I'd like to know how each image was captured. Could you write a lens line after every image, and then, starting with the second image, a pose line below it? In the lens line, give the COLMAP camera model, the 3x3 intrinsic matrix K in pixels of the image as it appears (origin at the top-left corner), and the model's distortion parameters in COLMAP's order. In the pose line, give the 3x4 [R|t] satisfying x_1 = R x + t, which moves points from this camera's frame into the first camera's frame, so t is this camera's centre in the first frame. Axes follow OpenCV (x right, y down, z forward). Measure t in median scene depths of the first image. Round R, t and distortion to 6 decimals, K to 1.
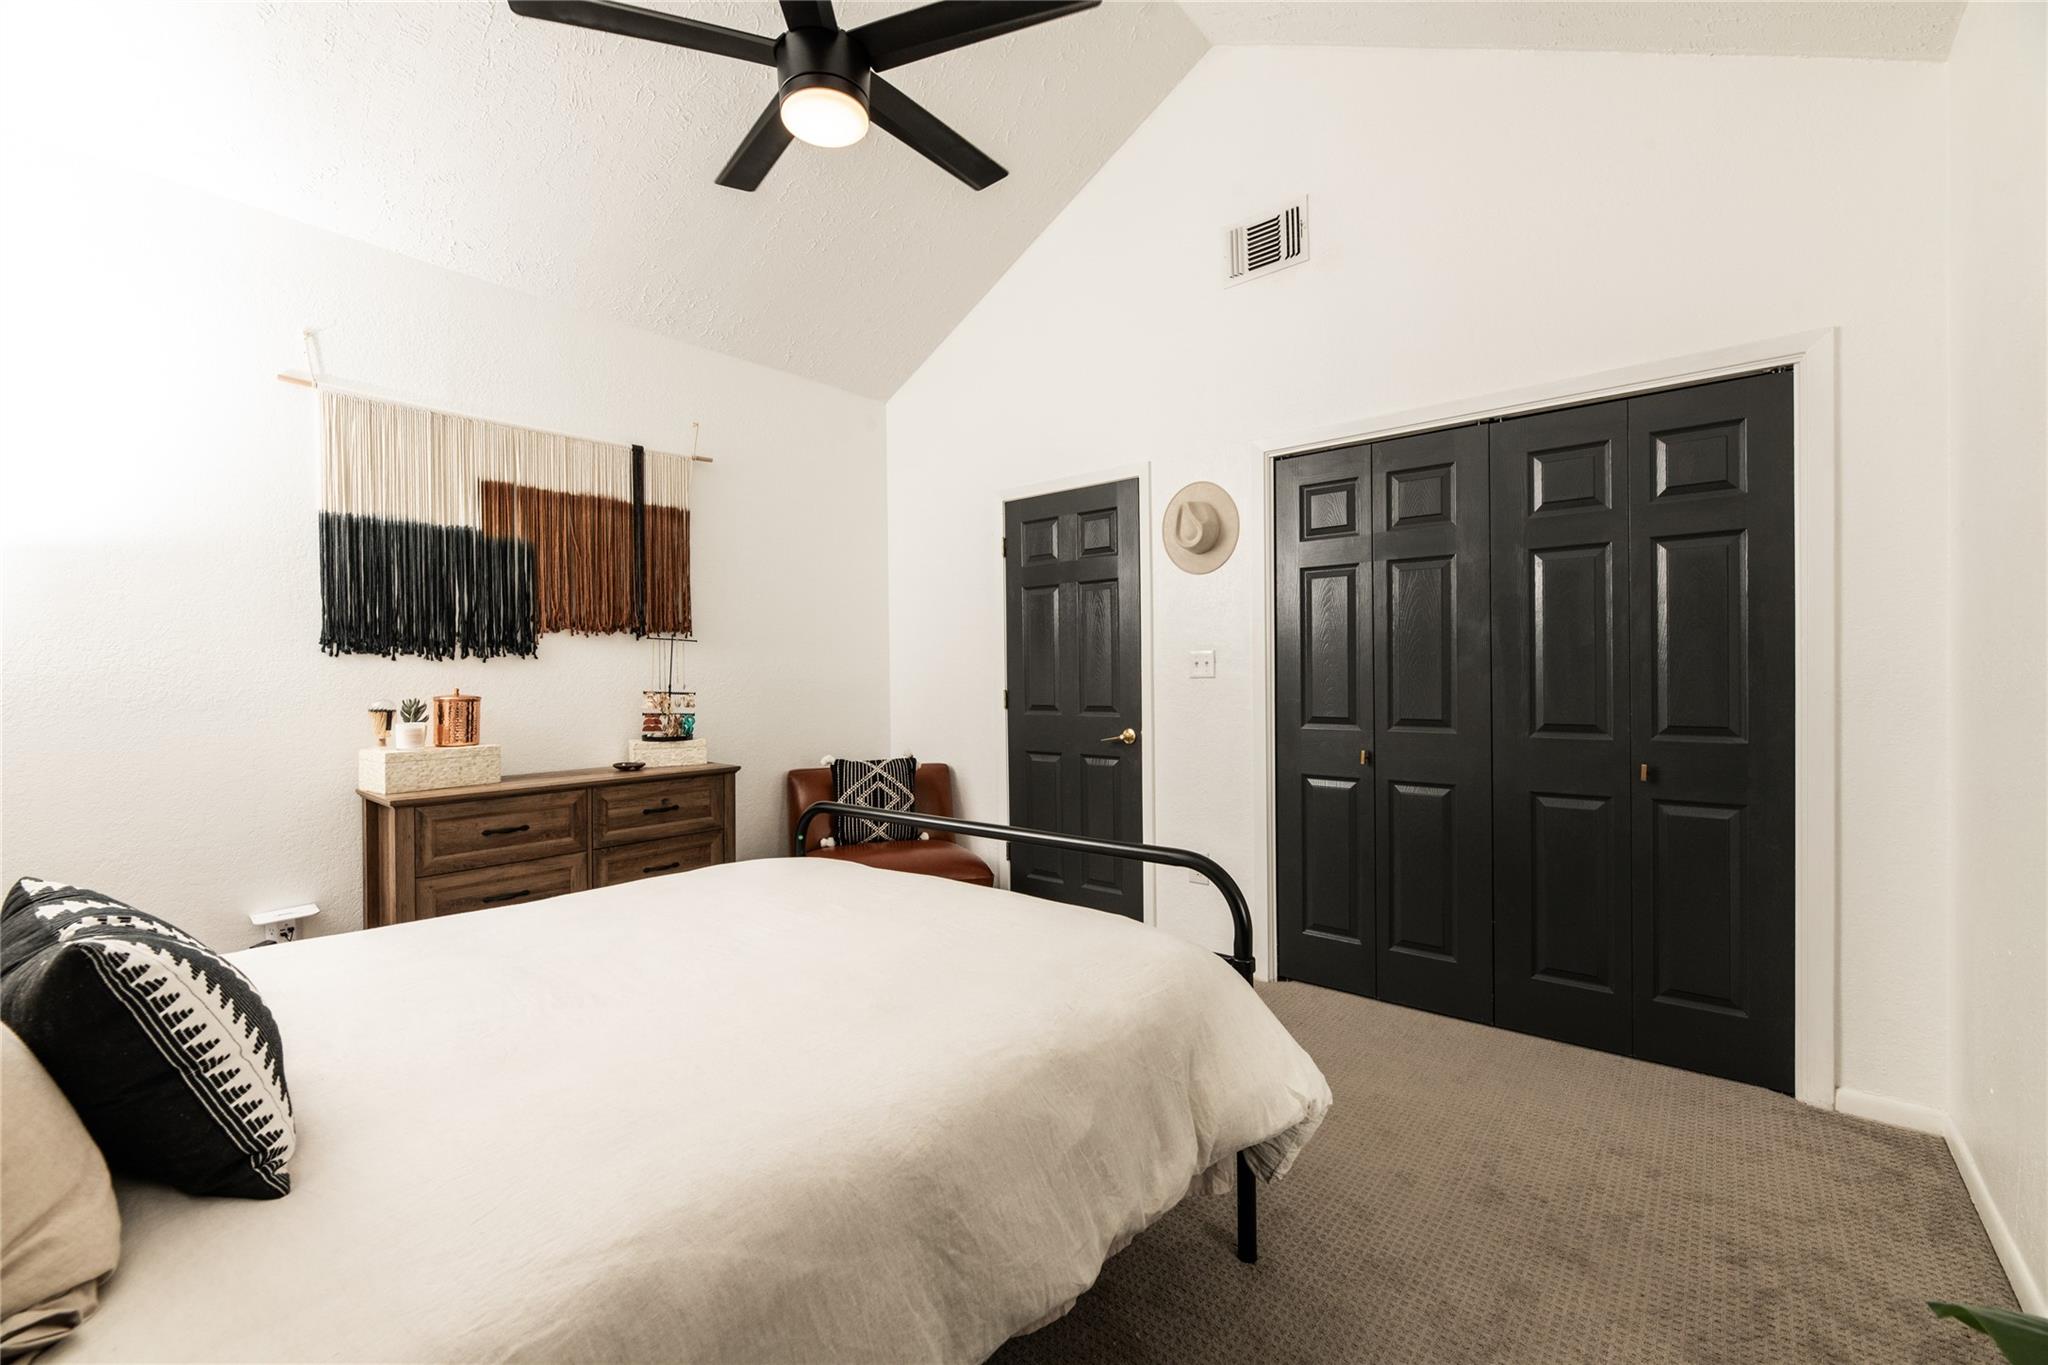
lens RADIAL K [[859.8, 0, 1033.6], [0, 859.8, 686.8], [0, 0, 1]] dist [-0.001699, -0.000341]
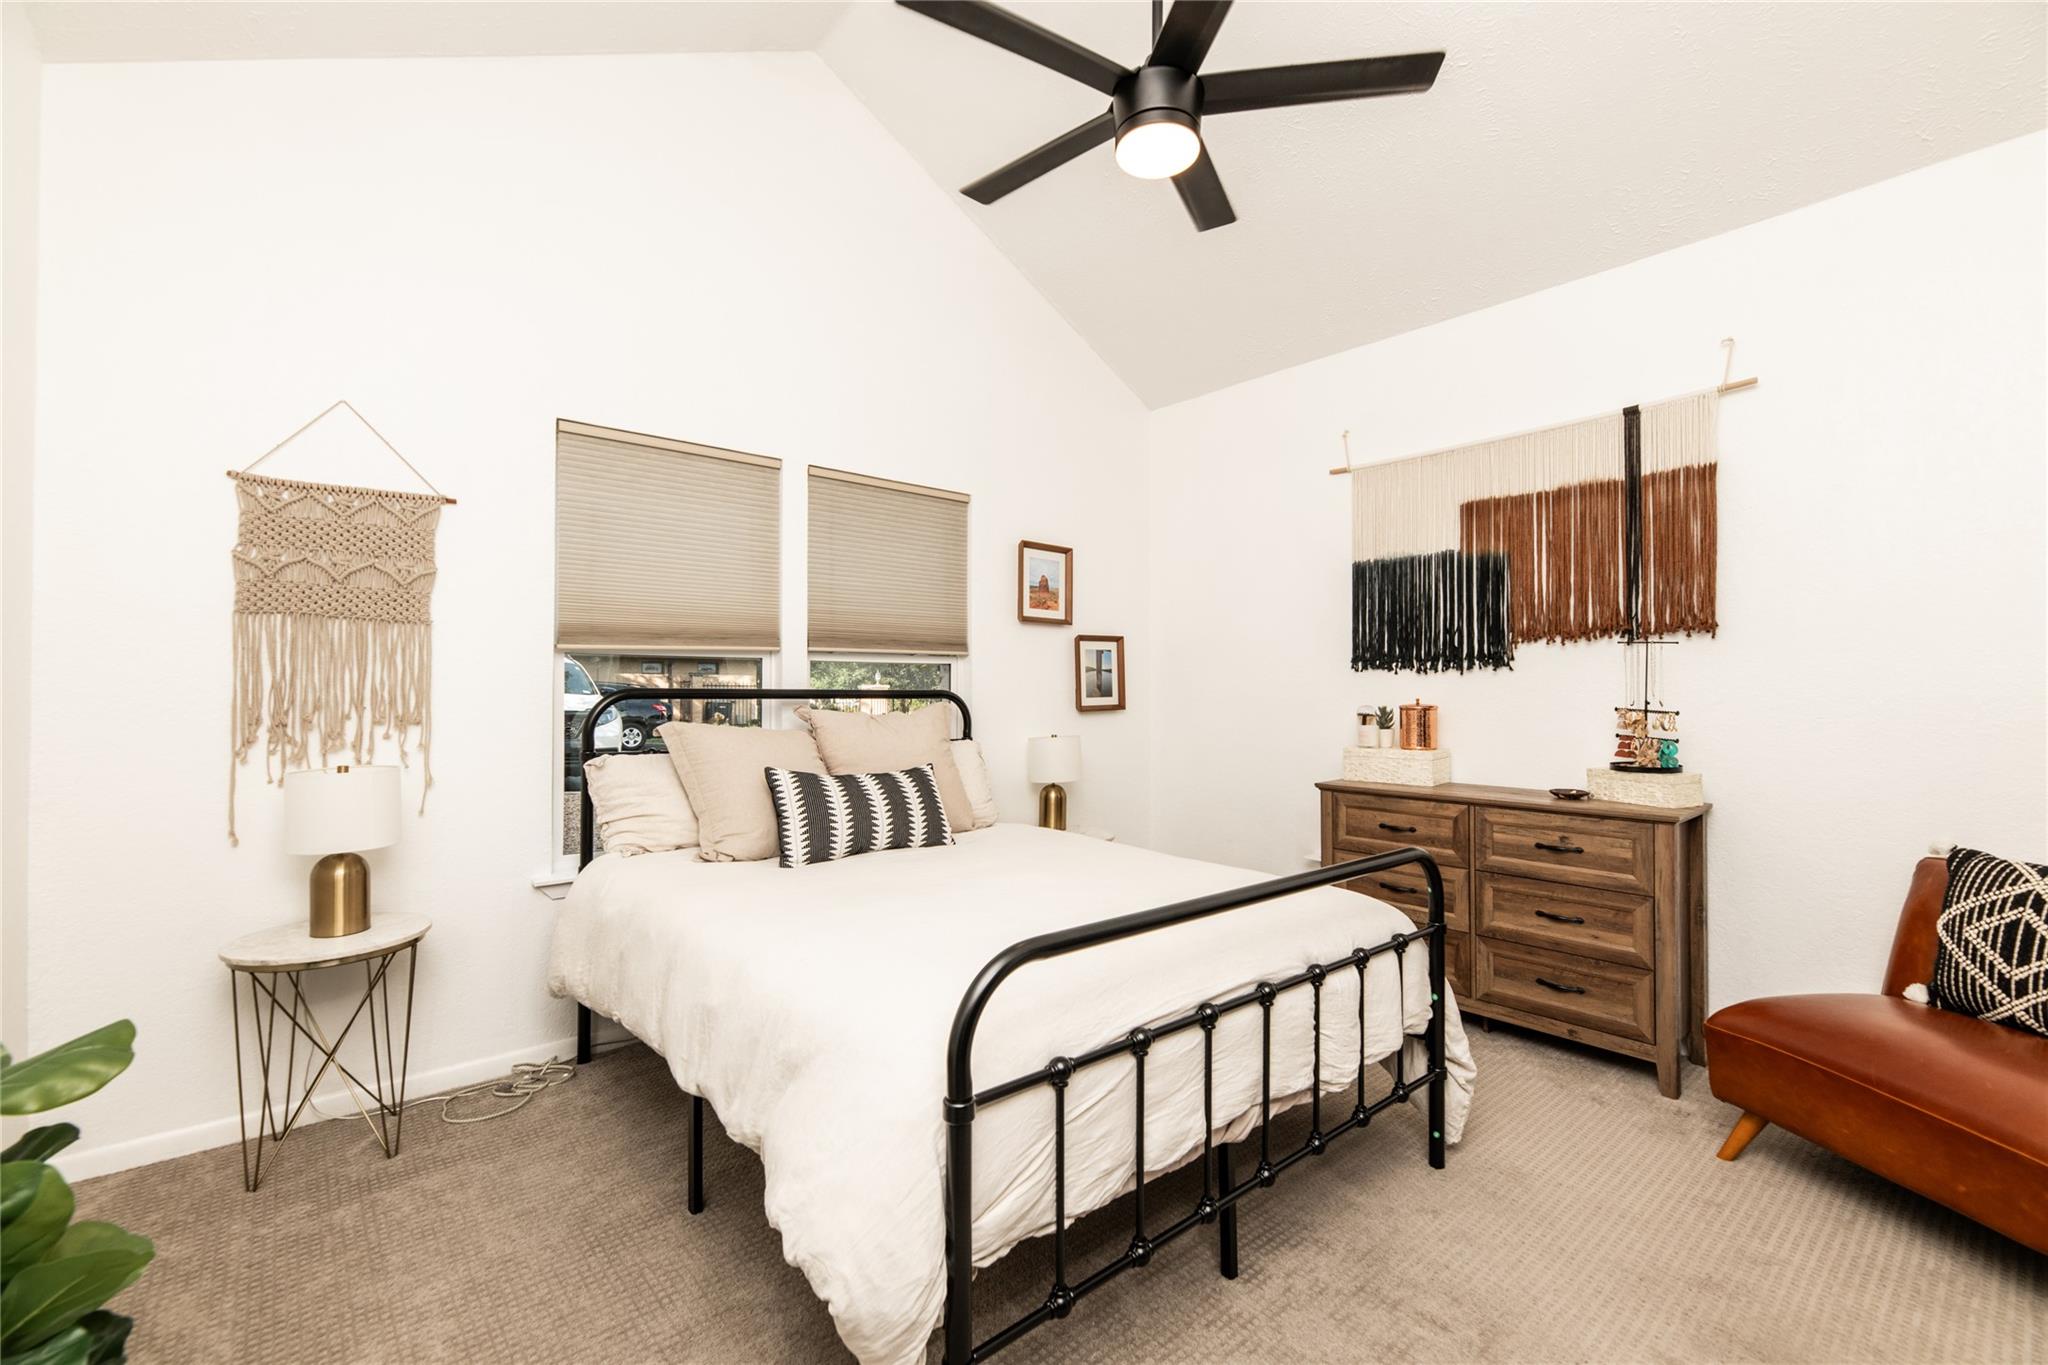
lens RADIAL K [[859.8, 0, 1033.6], [0, 859.8, 686.8], [0, 0, 1]] dist [-0.001699, -0.000341]
pose [[-0.169392, 0.002095, -0.985546, 0.483675], [-0.019876, 0.999787, 0.005542, -0.008723], [0.985348, 0.020528, -0.169315, 0.638949]]
